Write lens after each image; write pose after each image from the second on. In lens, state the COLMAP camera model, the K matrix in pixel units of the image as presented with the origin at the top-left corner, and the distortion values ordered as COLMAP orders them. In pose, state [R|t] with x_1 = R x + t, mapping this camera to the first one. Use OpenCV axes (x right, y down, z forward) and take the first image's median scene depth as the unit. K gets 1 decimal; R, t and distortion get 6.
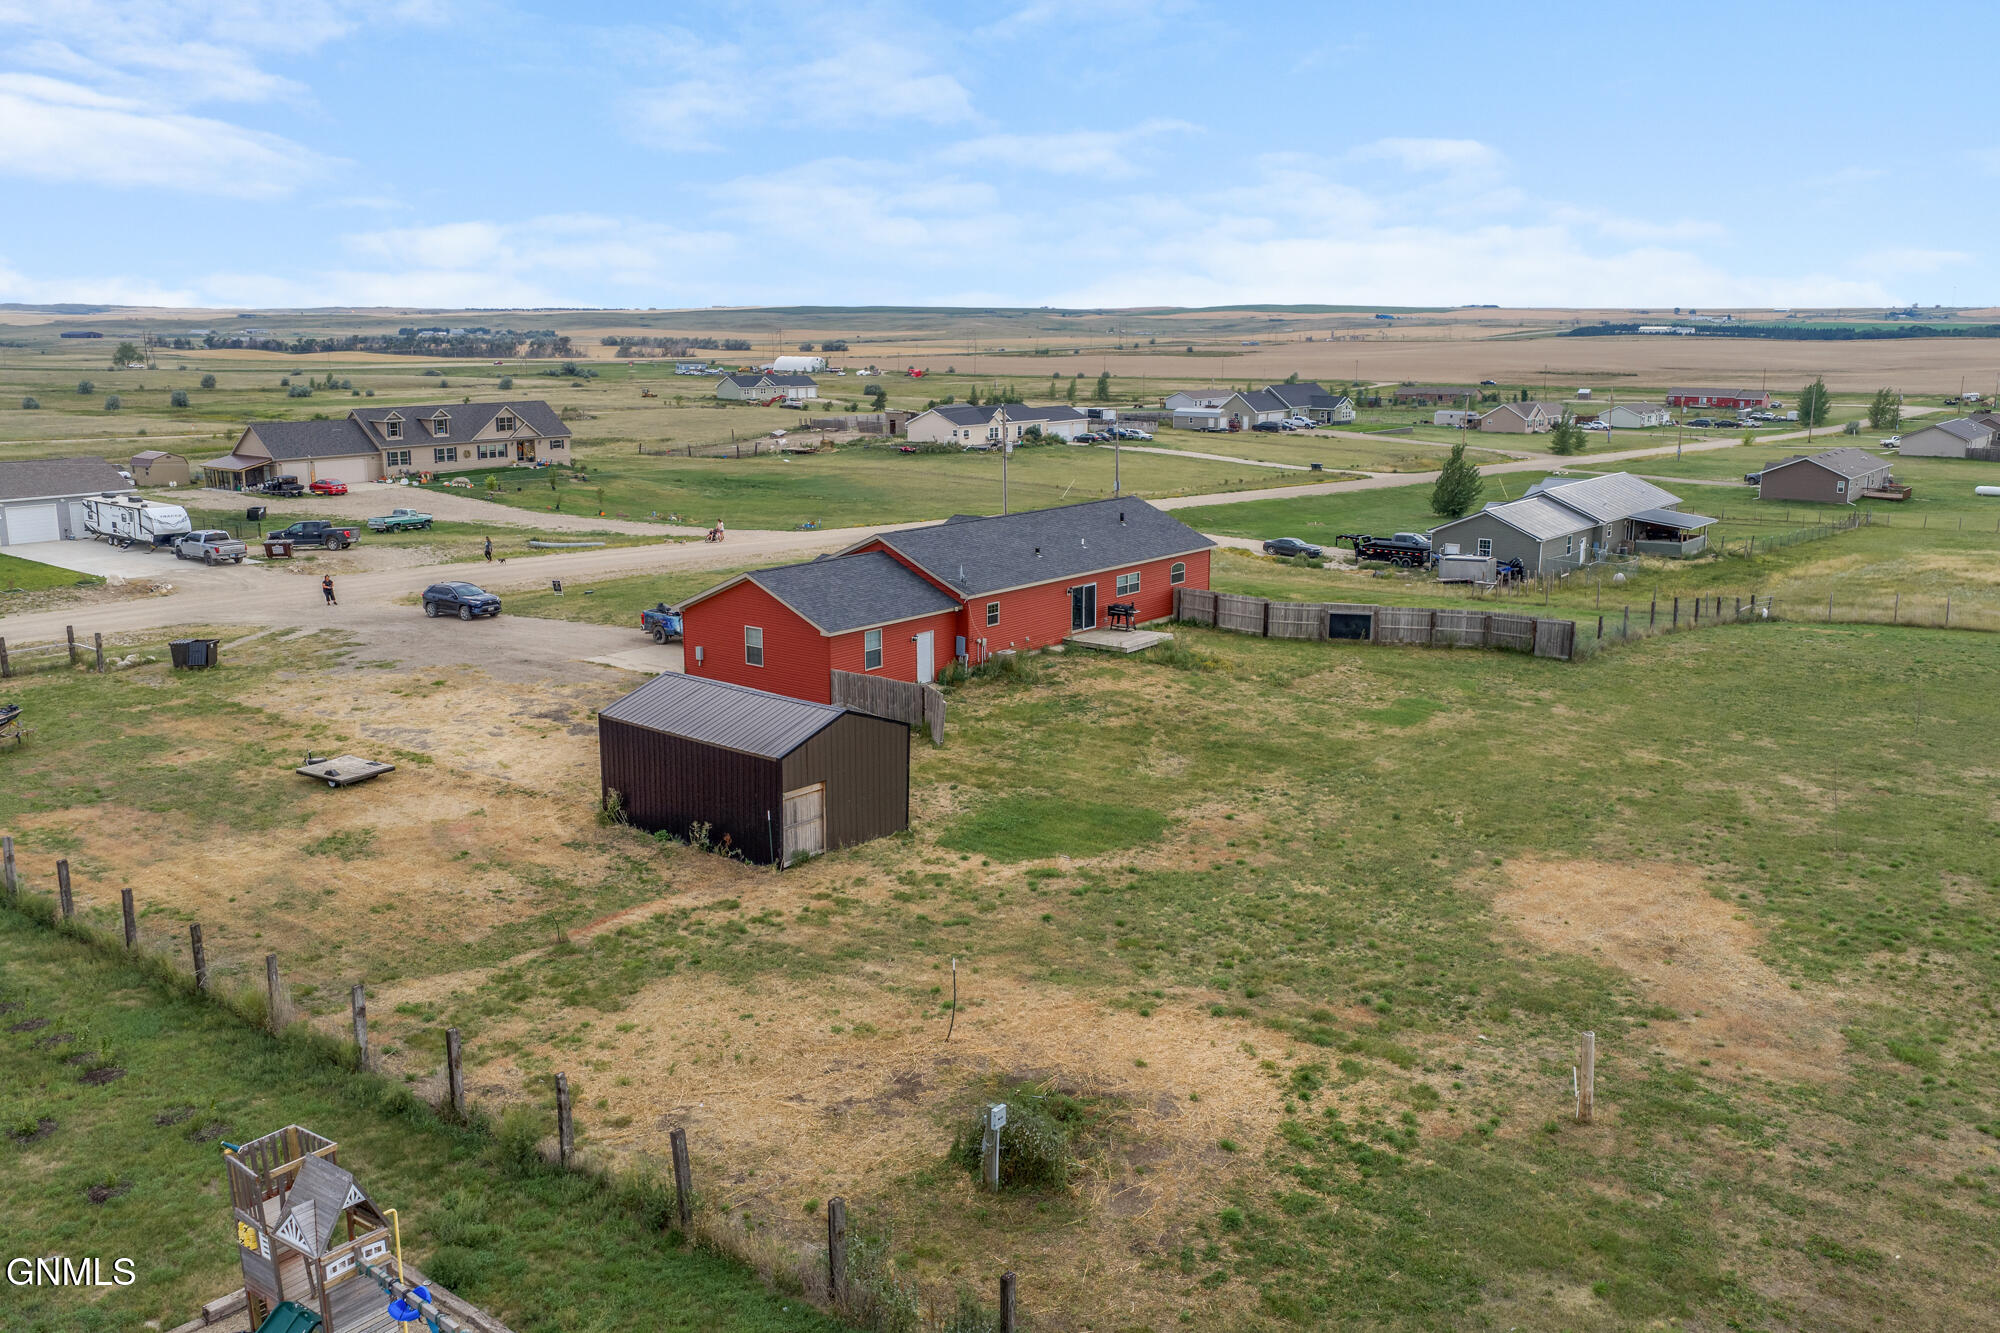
lens RADIAL K [[1651.4, 0, 1000.0], [0, 1651.4, 666.5], [0, 0, 1]] dist [0.029541, -0.054458]
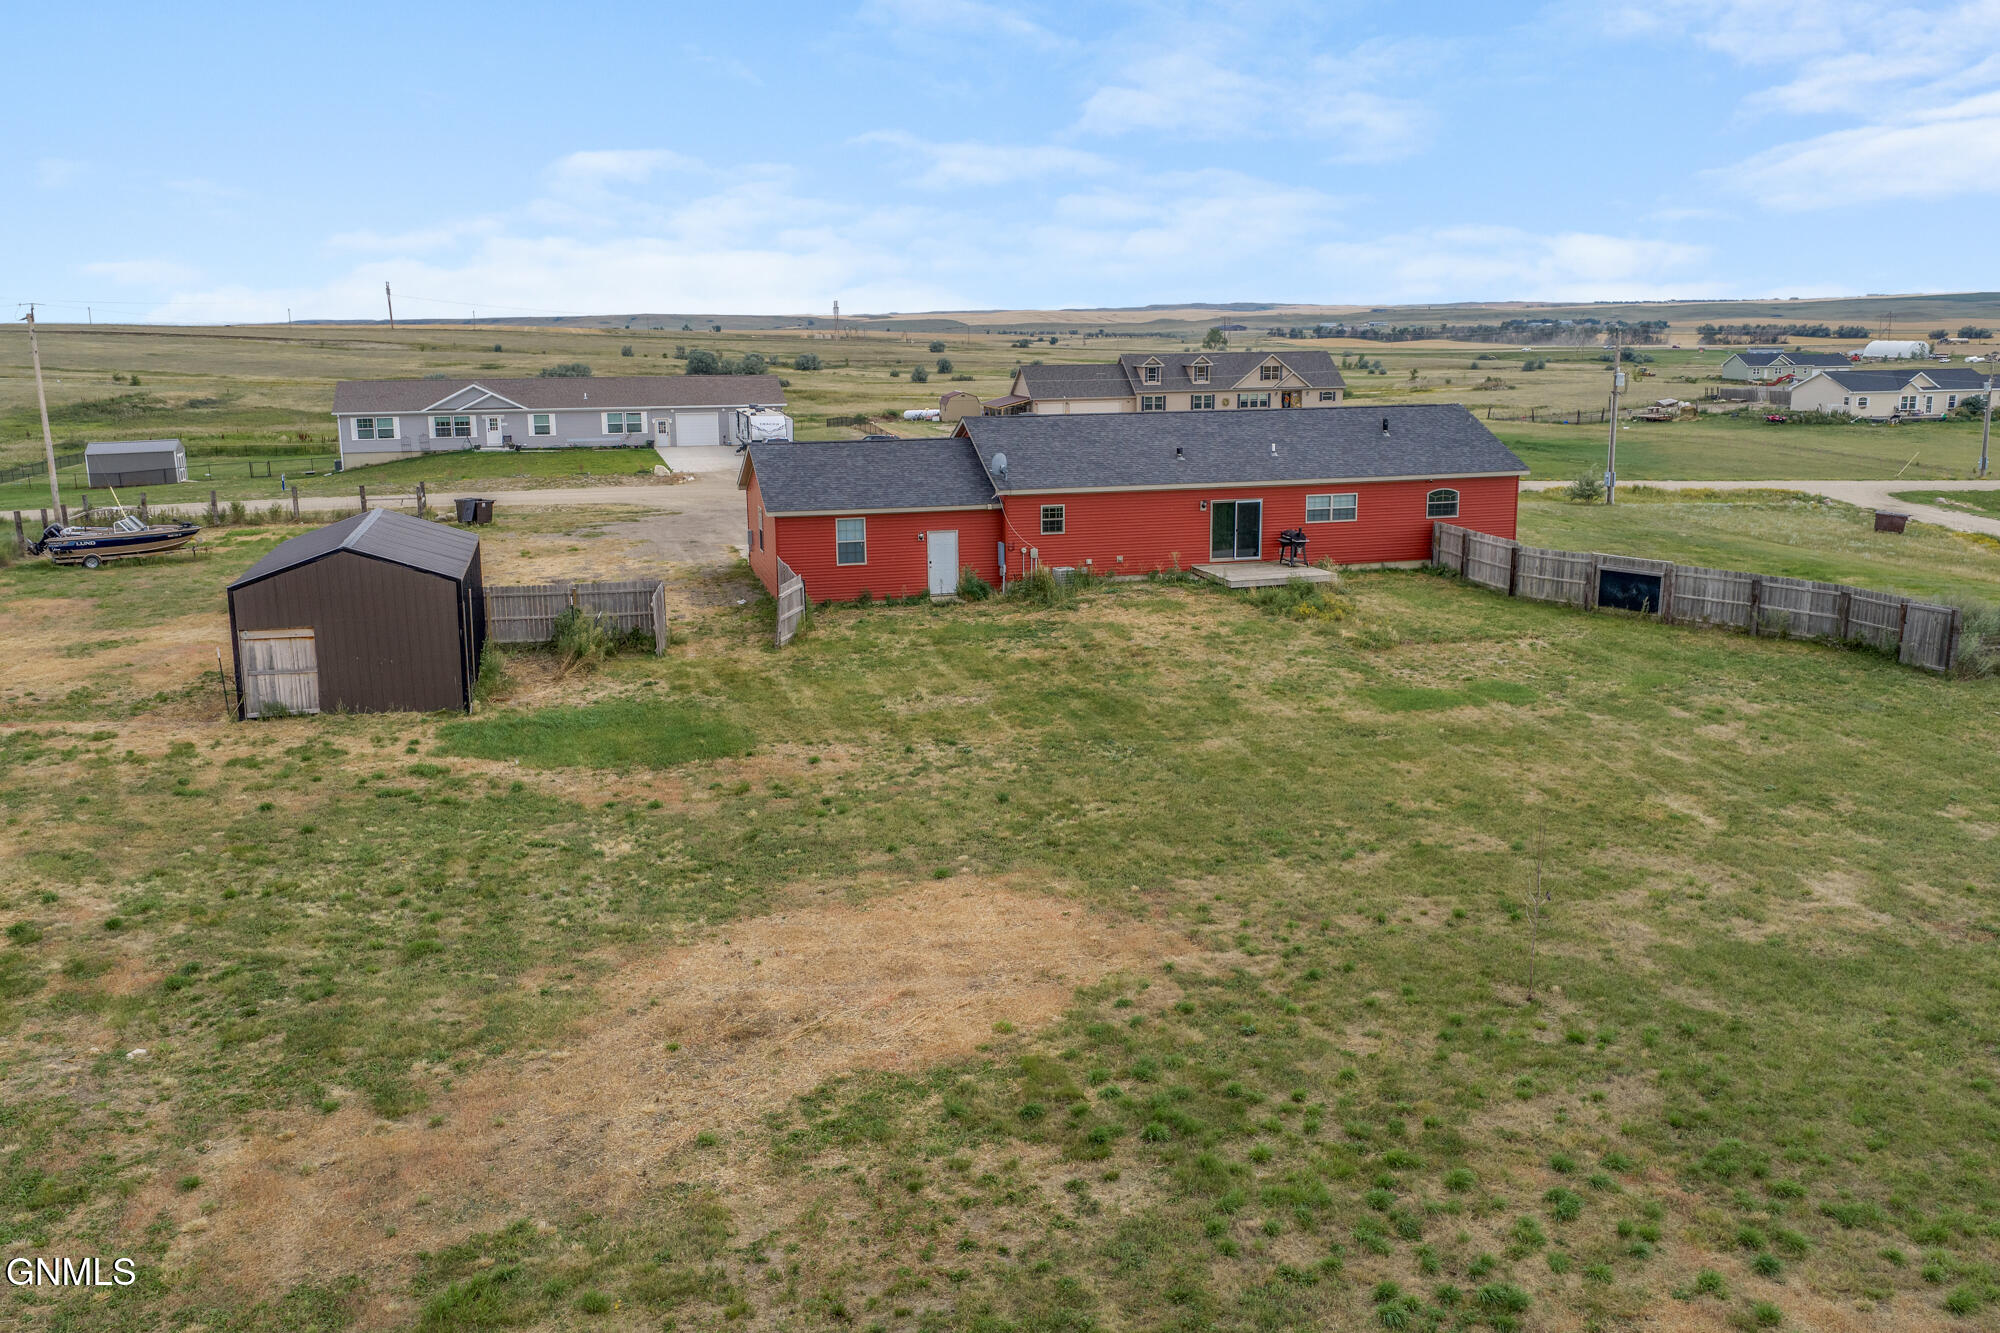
lens RADIAL K [[1651.4, 0, 1000.0], [0, 1651.4, 666.5], [0, 0, 1]] dist [0.029541, -0.054458]
pose [[0.799442, 0.117539, -0.589132, 0.206175], [-0.115490, 0.992450, 0.041289, 0.003953], [0.589537, 0.035030, 0.806981, 0.156593]]
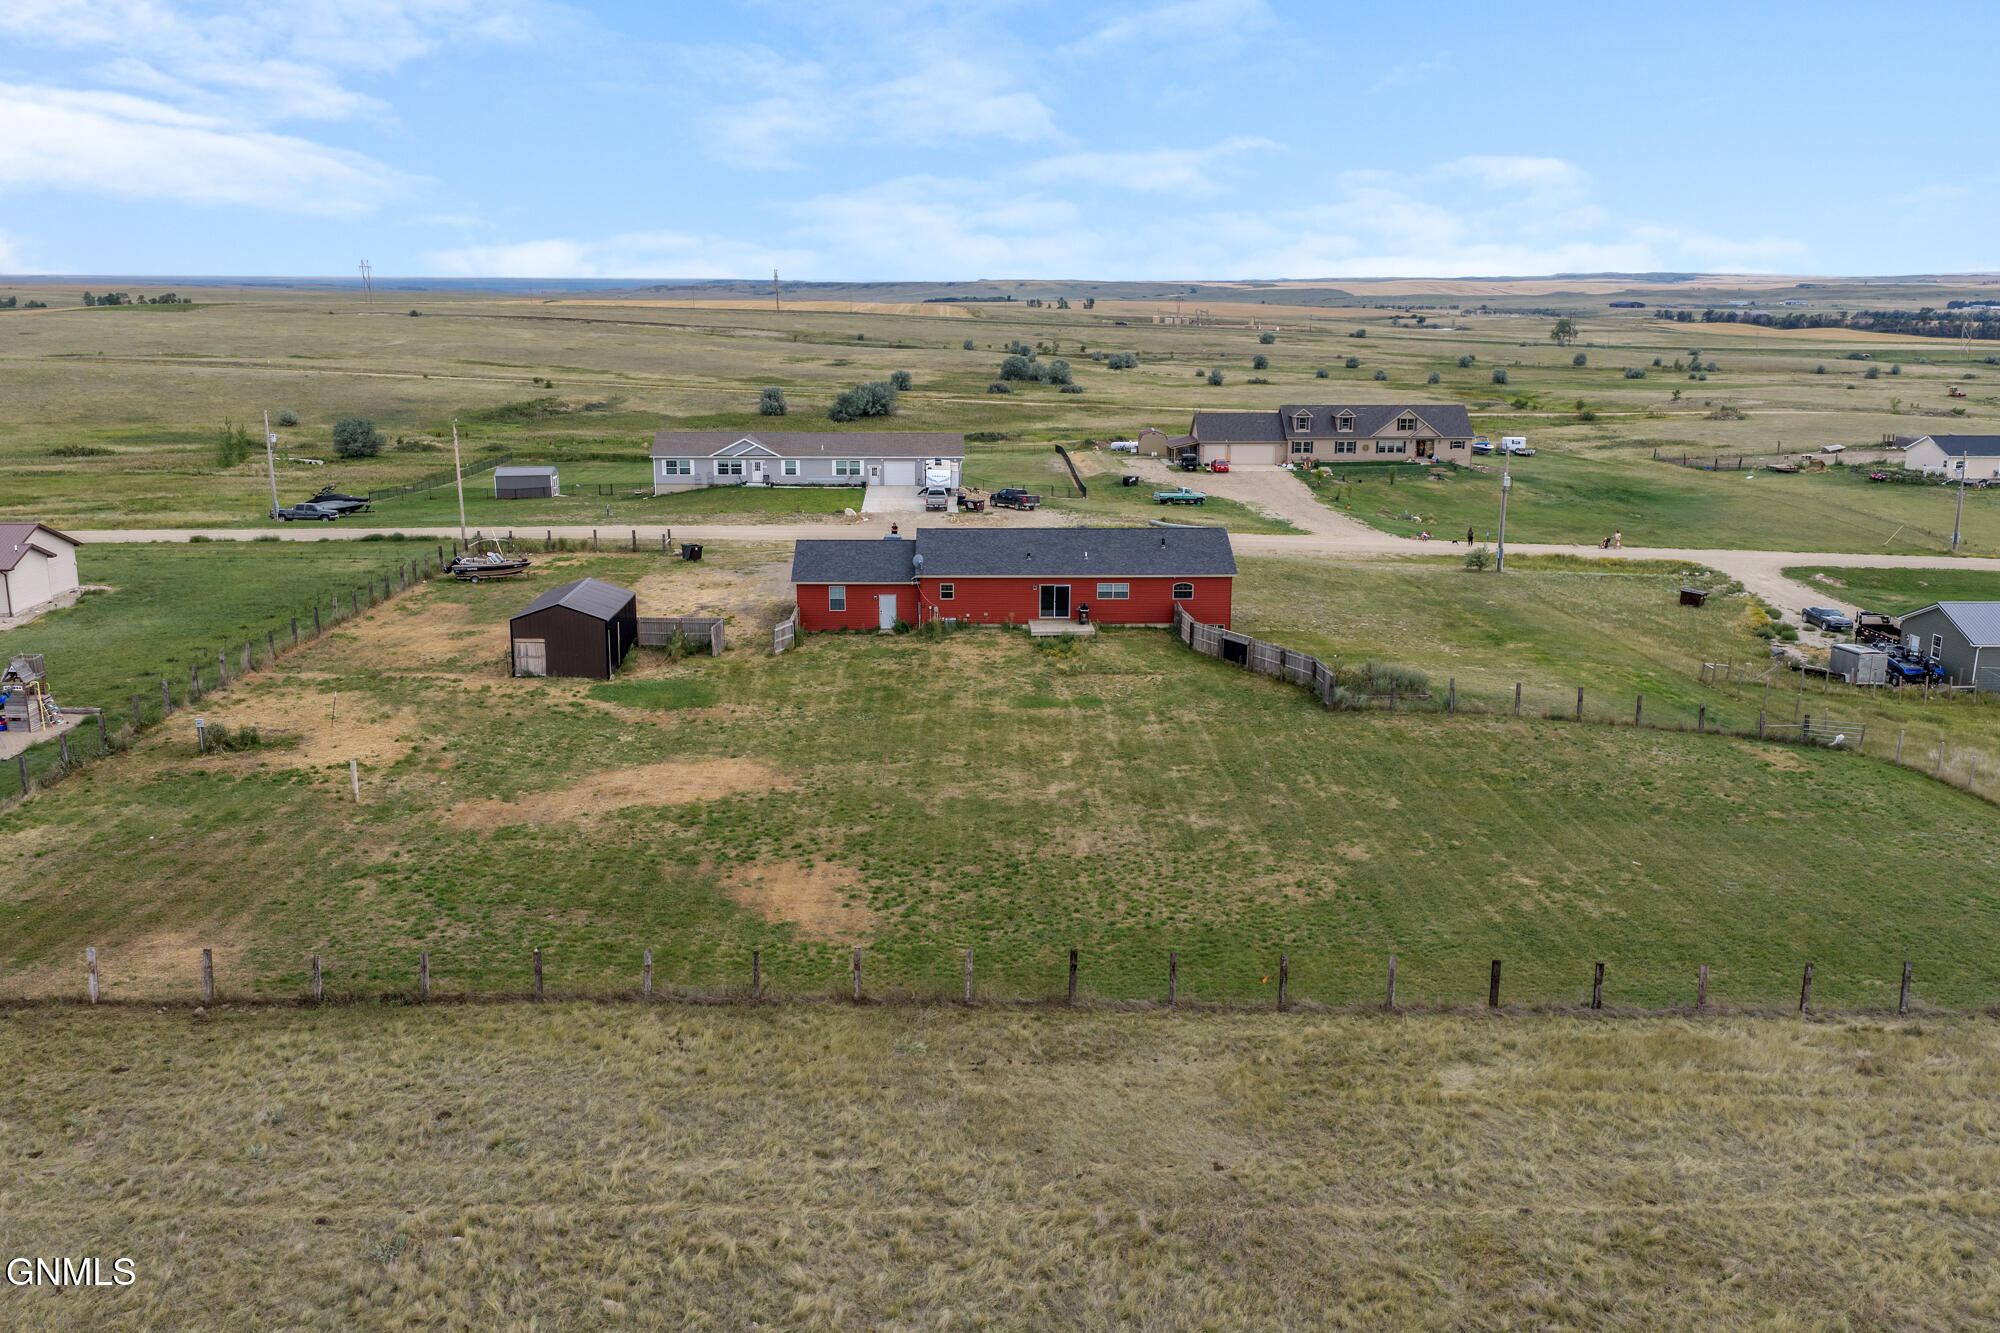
lens RADIAL K [[1651.4, 0, 1000.0], [0, 1651.4, 666.5], [0, 0, 1]] dist [0.029541, -0.054458]
pose [[0.643162, 0.174821, -0.745507, 0.509278], [-0.161257, 0.982679, 0.091319, -0.048661], [0.748558, 0.061485, 0.660213, 0.036513]]
